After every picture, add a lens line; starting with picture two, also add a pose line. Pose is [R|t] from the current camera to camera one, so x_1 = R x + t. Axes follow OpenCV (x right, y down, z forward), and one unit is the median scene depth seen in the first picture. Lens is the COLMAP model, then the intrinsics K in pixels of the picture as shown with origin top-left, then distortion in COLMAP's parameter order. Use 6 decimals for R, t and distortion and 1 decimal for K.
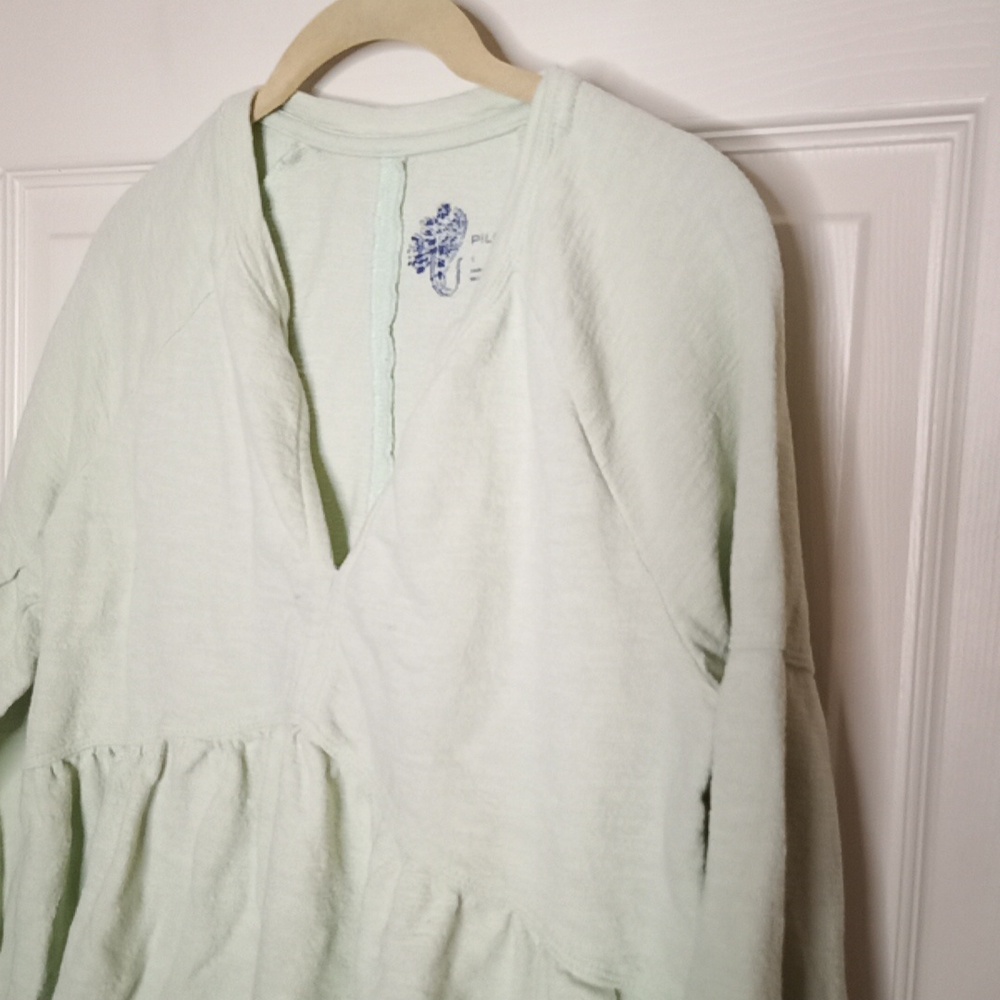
lens RADIAL K [[1250.6, 0, 499.2], [0, 1250.6, 491.4], [0, 0, 1]] dist [0.030255, 0.000000]
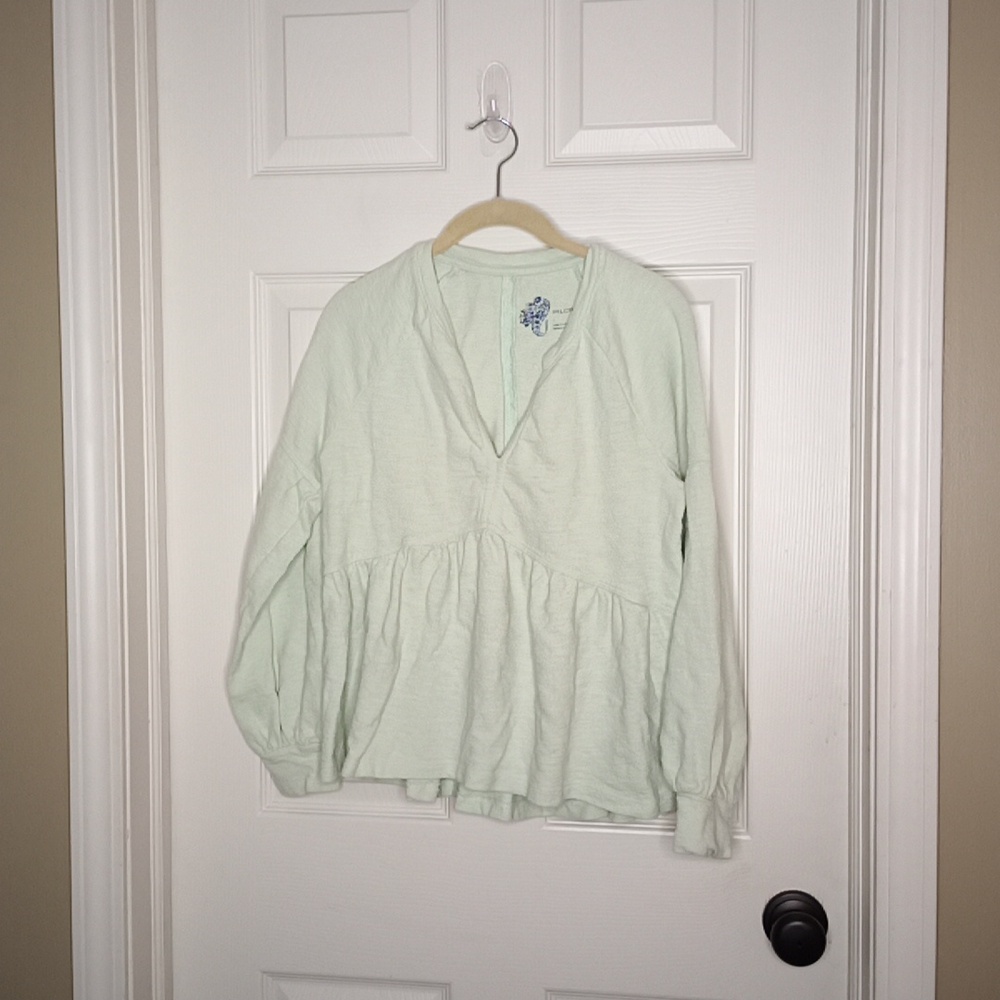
lens RADIAL K [[1250.6, 0, 497.7], [0, 1250.6, 502.1], [0, 0, 1]] dist [0.030255, 0.000000]
pose [[0.940982, -0.068105, 0.331534, -0.907657], [0.070890, 0.997477, 0.003701, 0.137162], [-0.330950, 0.020020, 0.943436, -1.160758]]
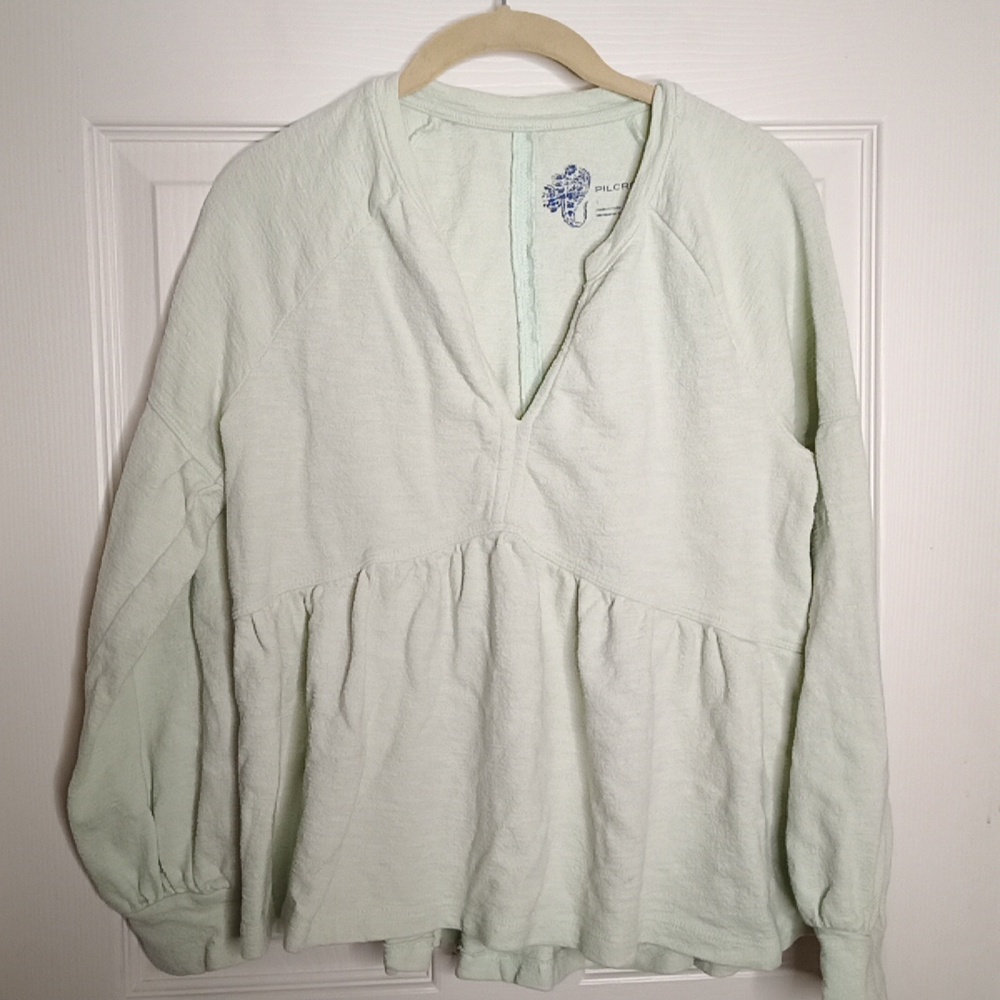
lens RADIAL K [[1250.6, 0, 499.6], [0, 1250.6, 498.2], [0, 0, 1]] dist [0.030255, 0.000000]
pose [[0.843621, -0.099655, 0.527610, -0.932869], [0.096610, 0.994761, 0.033415, 0.104919], [-0.528175, 0.022783, 0.848830, -0.206540]]
